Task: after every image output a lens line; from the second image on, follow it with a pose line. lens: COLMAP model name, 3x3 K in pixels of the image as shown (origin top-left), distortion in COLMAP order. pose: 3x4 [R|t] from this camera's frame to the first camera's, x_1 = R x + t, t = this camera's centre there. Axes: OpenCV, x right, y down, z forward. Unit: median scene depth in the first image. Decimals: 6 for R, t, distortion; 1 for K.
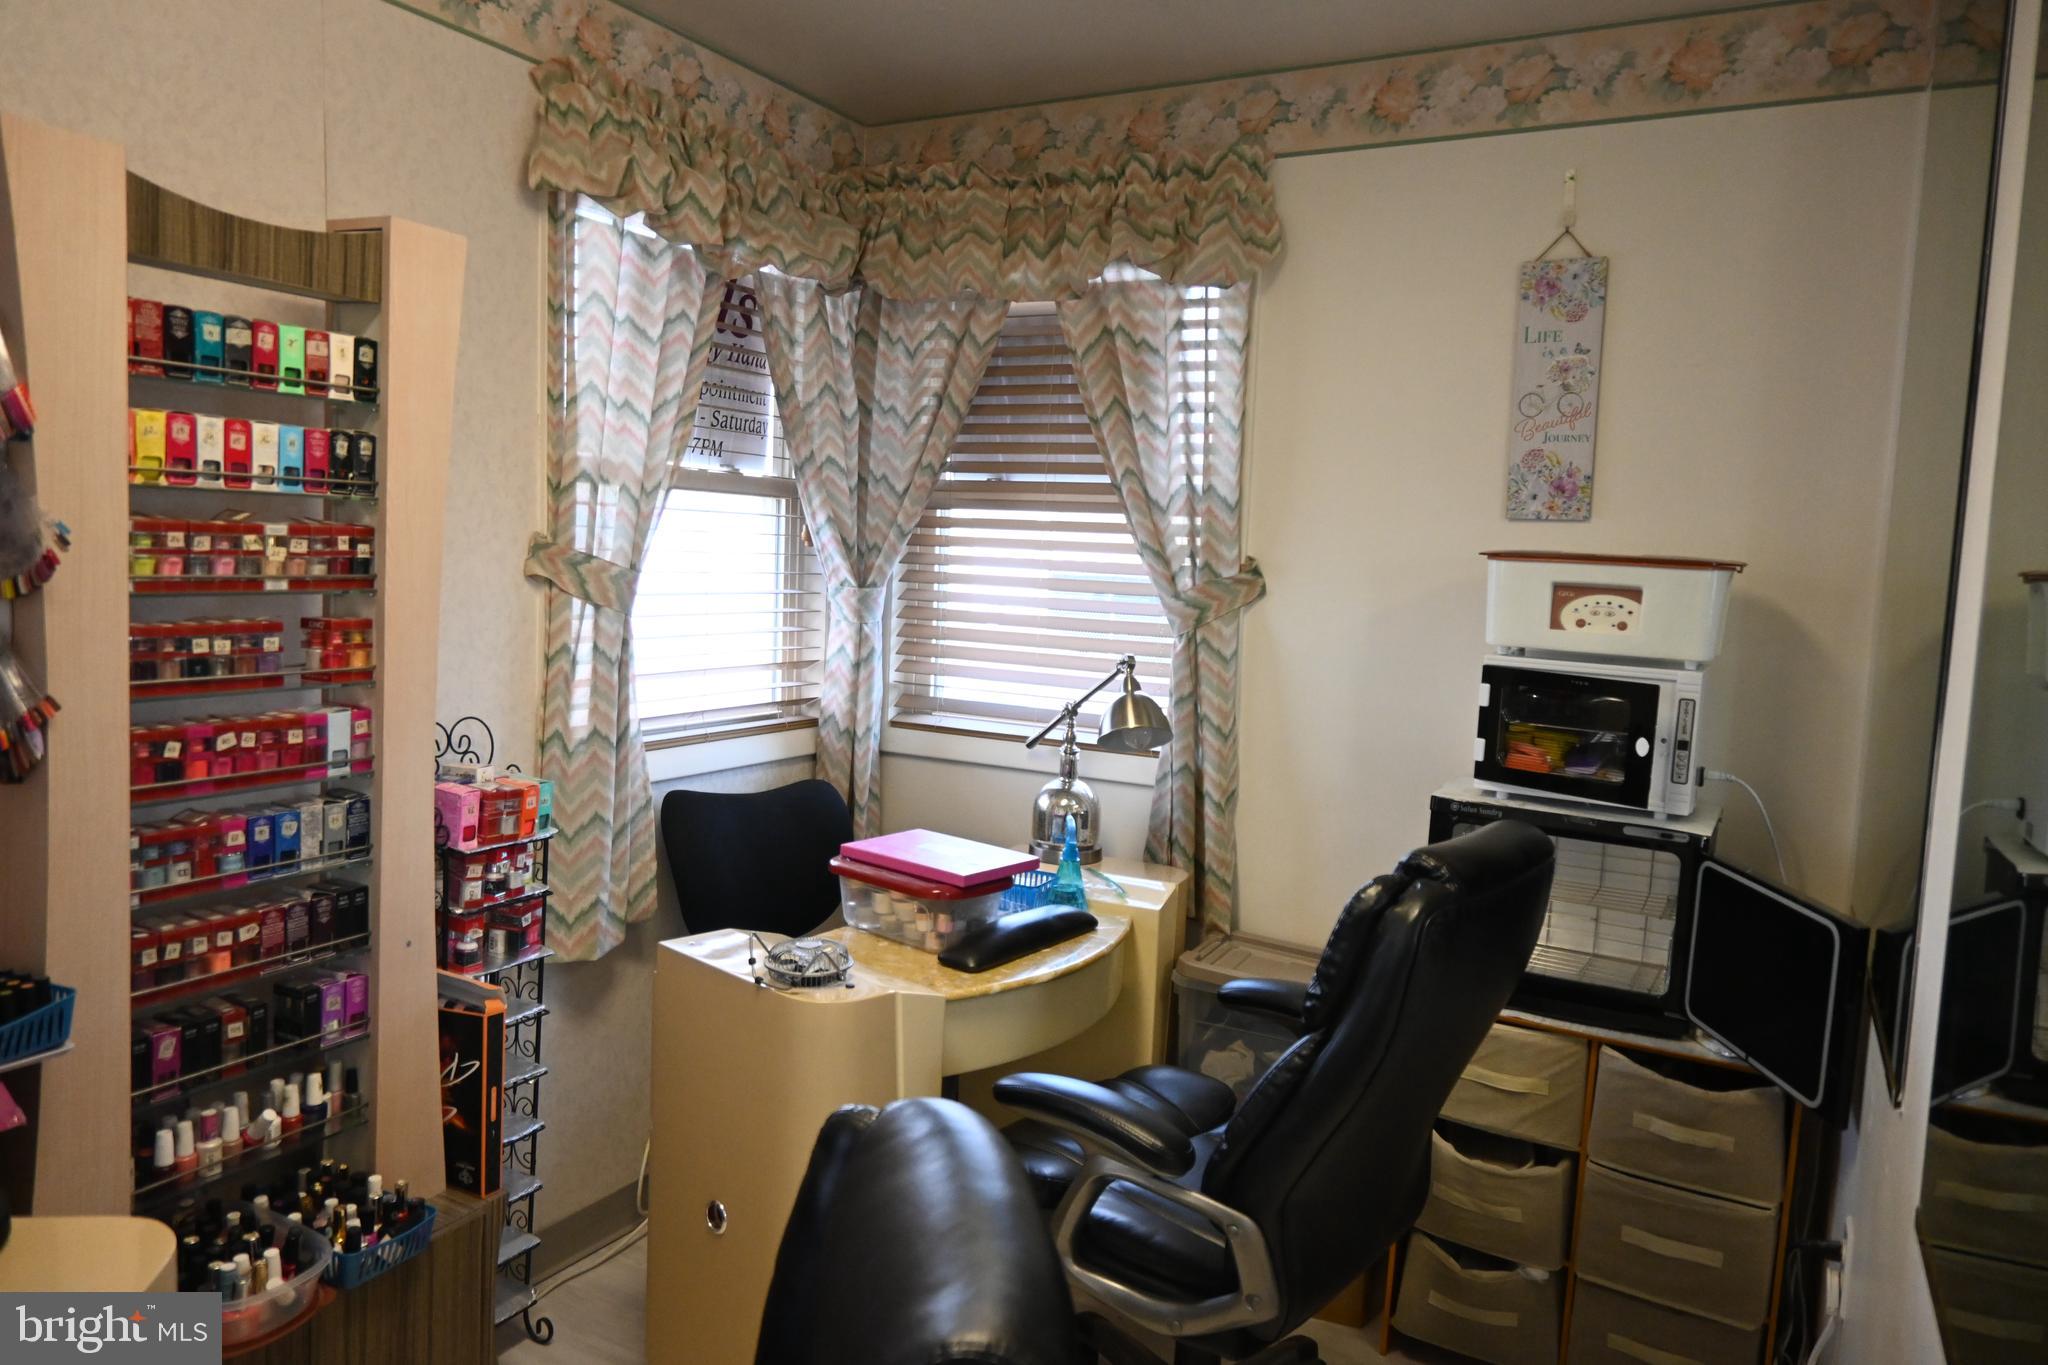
lens RADIAL K [[1384.0, 0, 1019.0], [0, 1384.0, 679.8], [0, 0, 1]] dist [-0.001282, 0.000520]
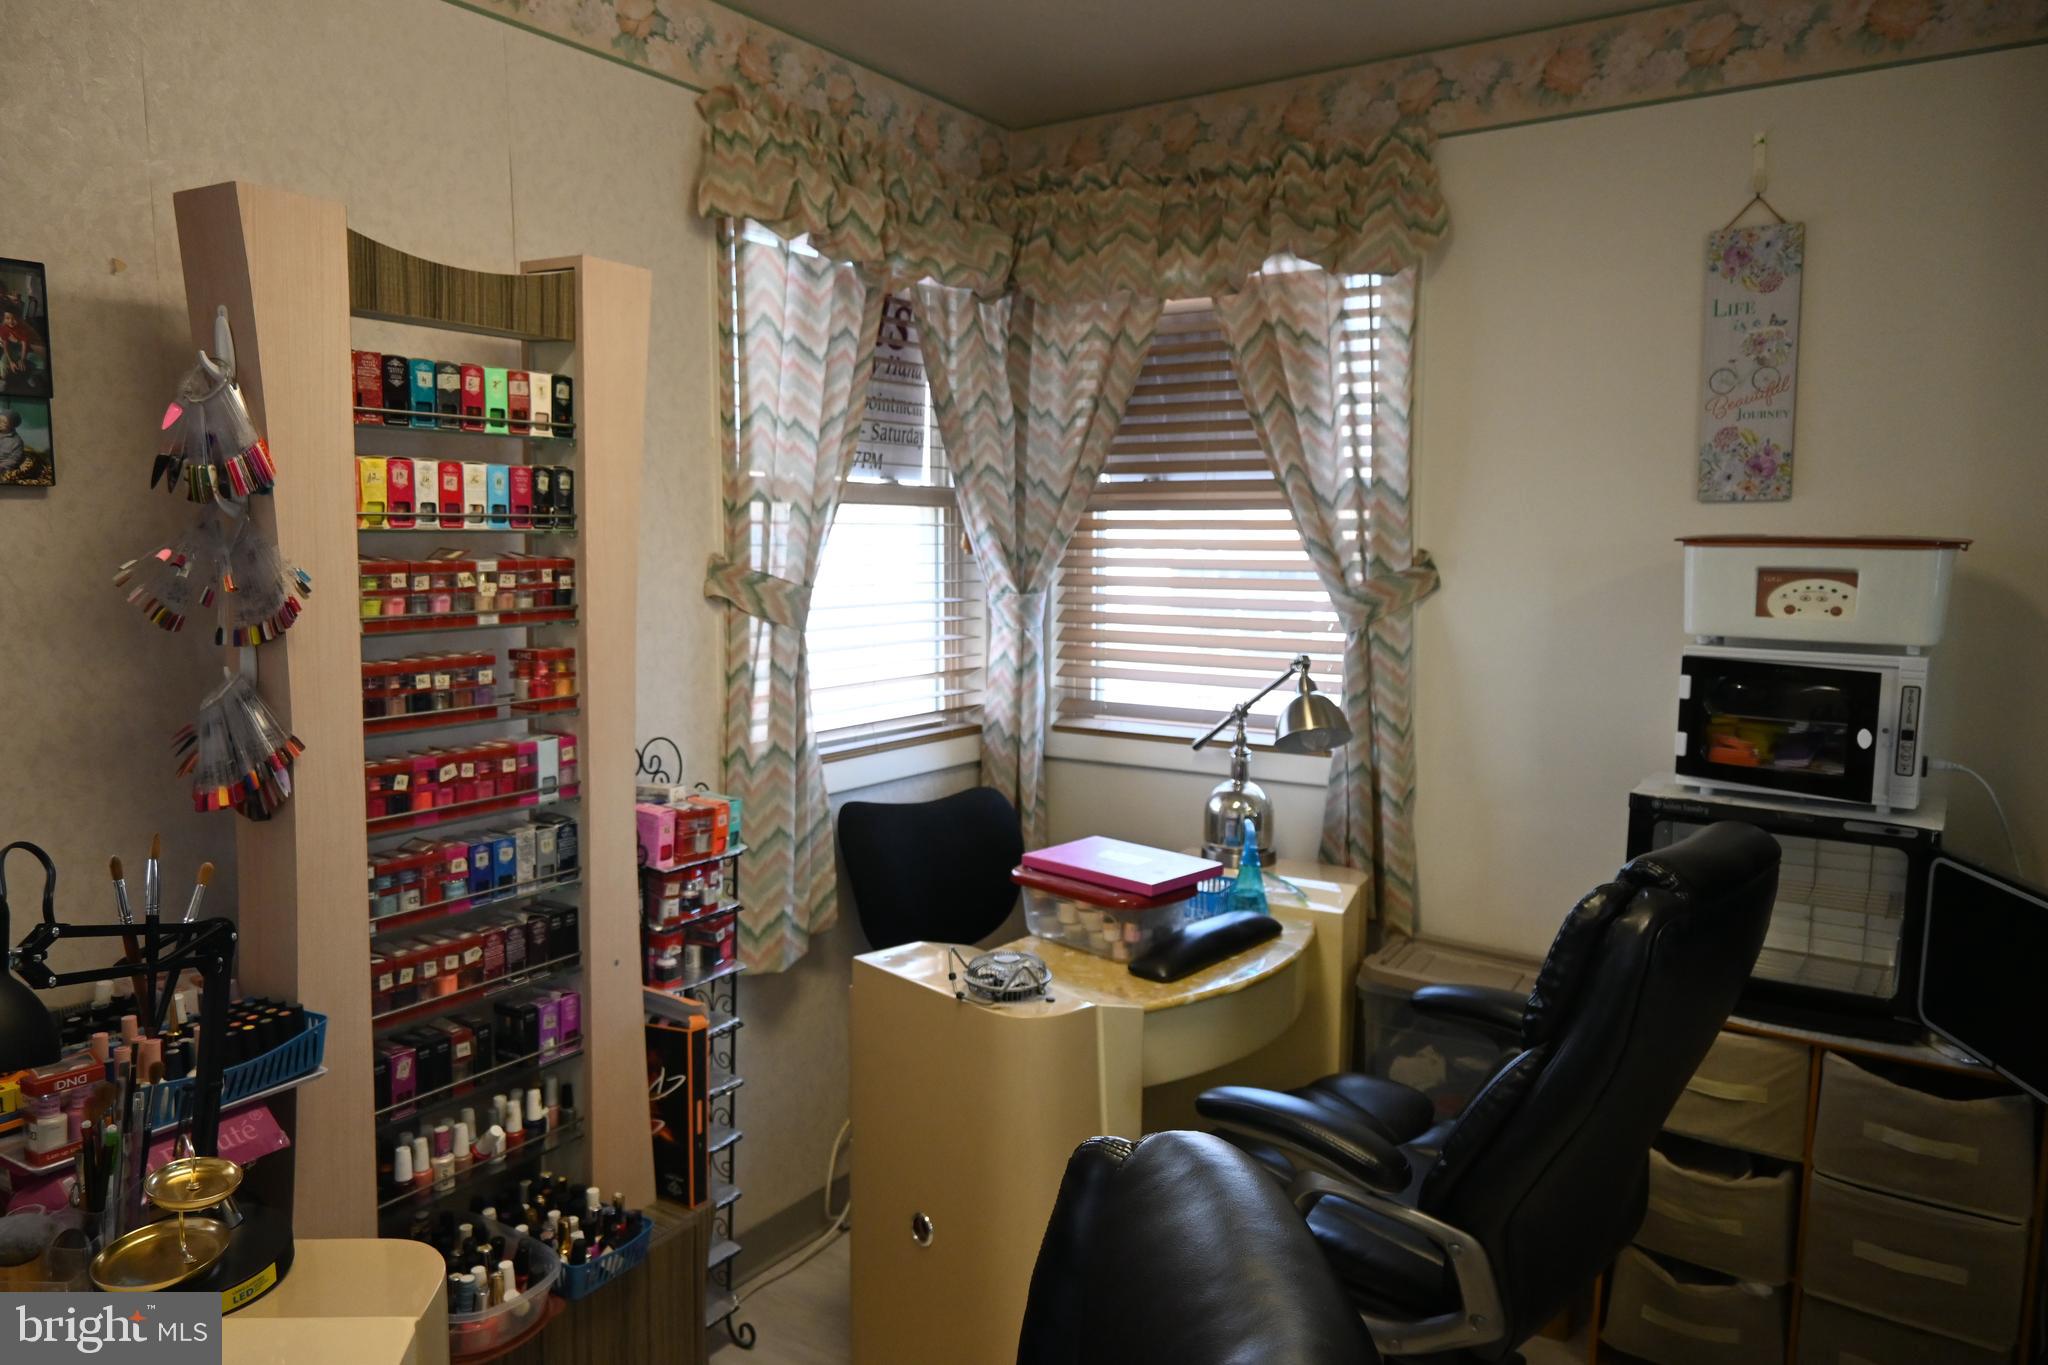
lens RADIAL K [[1384.0, 0, 1016.3], [0, 1384.0, 678.9], [0, 0, 1]] dist [-0.001282, 0.000520]
pose [[0.995859, -0.029069, -0.086142, -0.042087], [0.029696, 0.999541, 0.006007, -0.013881], [0.085928, -0.008540, 0.996265, 0.003599]]
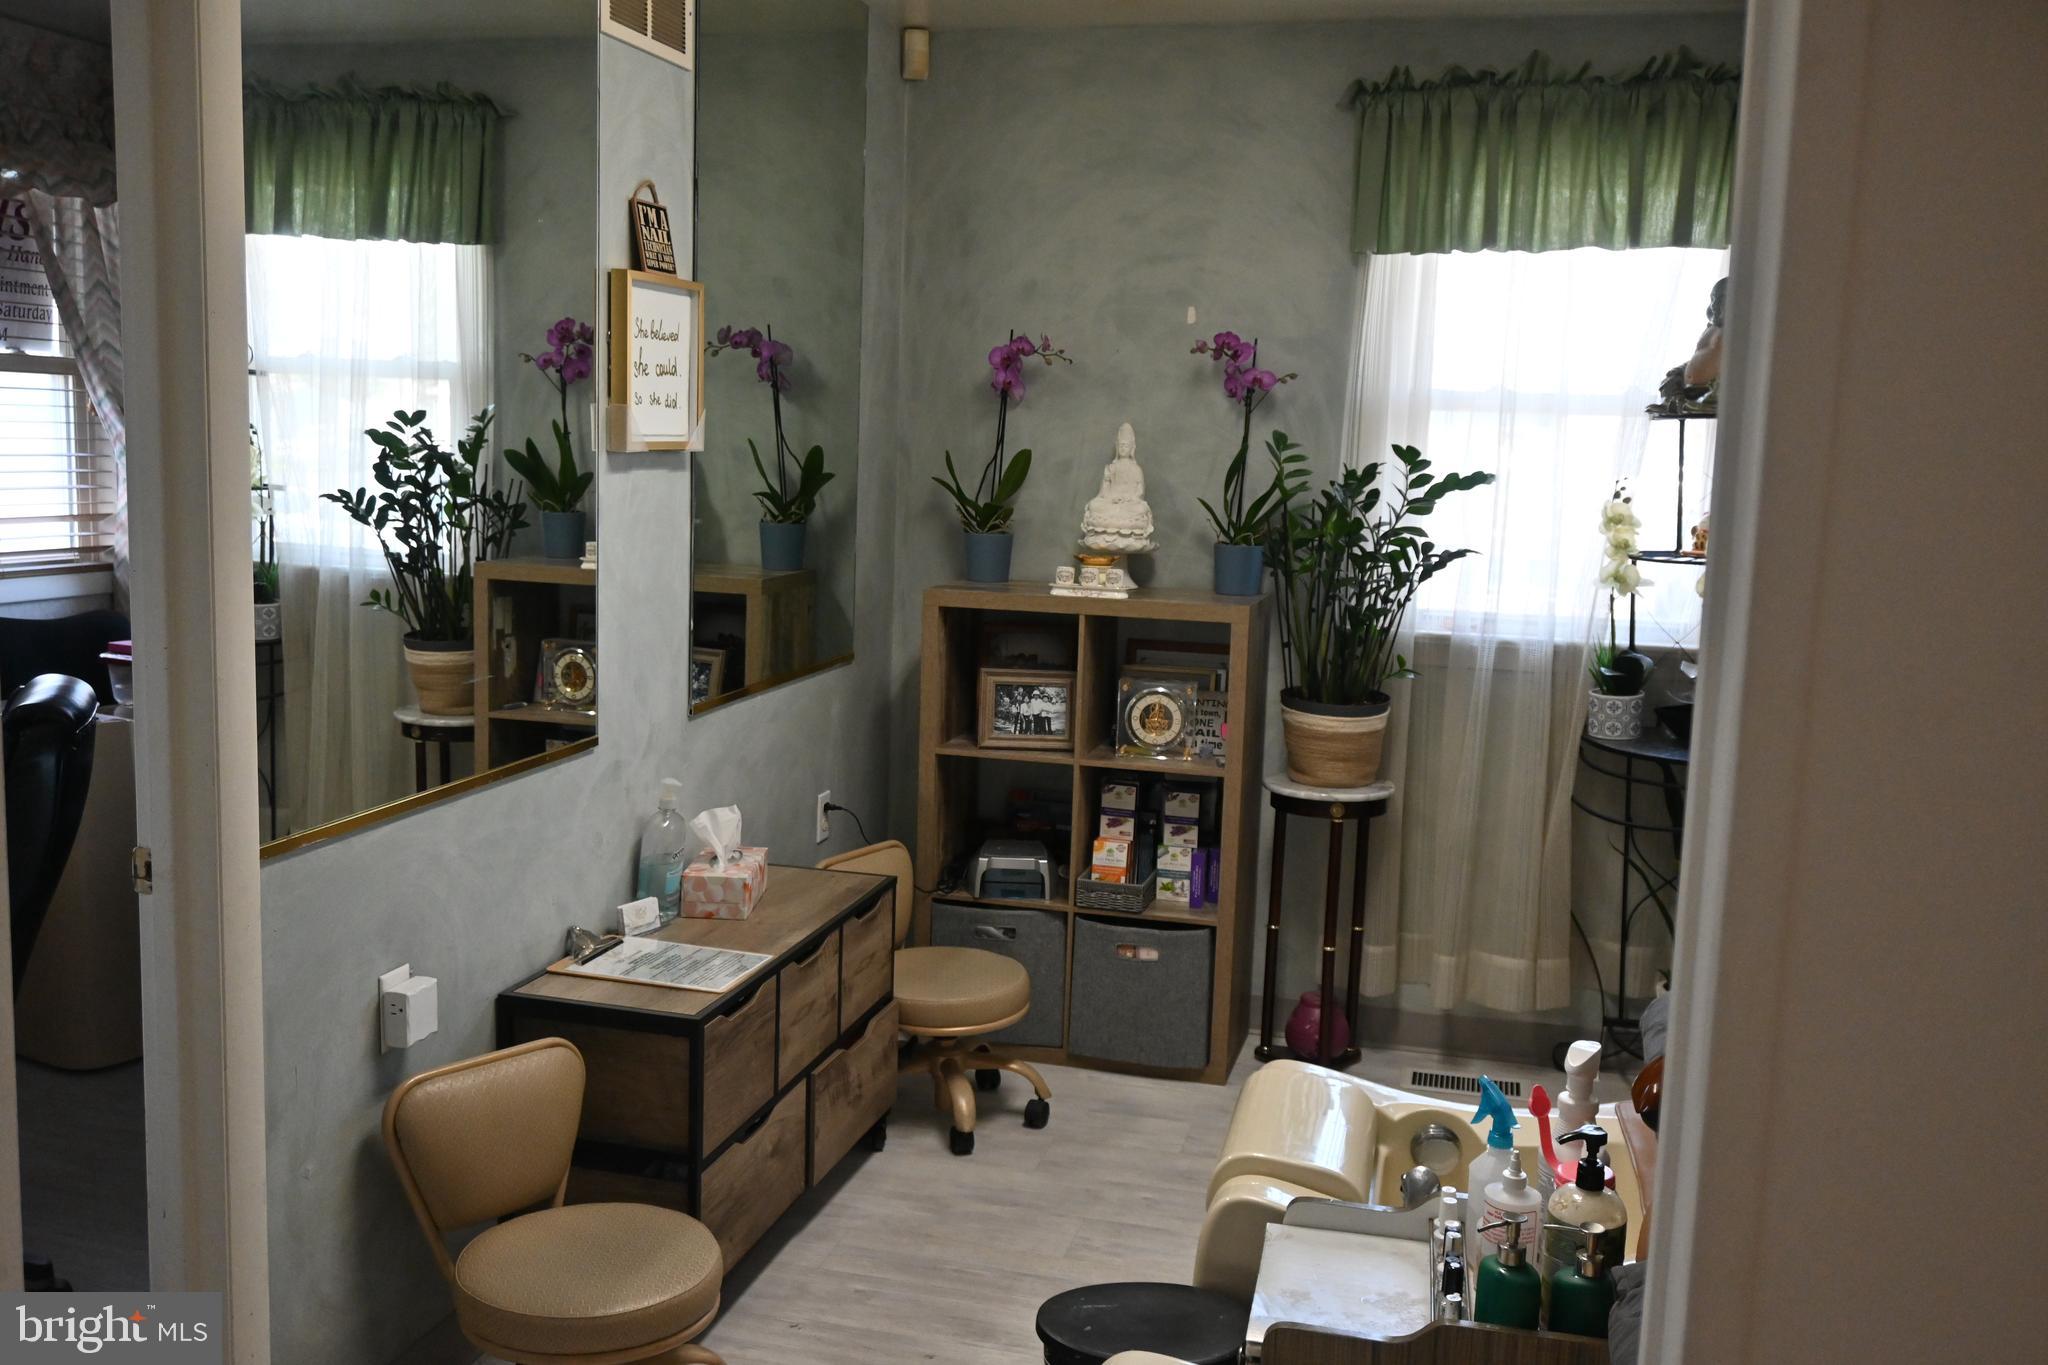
lens RADIAL K [[1773.0, 0, 1011.6], [0, 1773.0, 675.0], [0, 0, 1]] dist [0.003915, -0.016261]
pose [[0.970121, -0.041015, 0.239129, 0.299786], [0.029183, 0.998178, 0.052812, 0.085470], [-0.240859, -0.044255, 0.969551, -0.847834]]
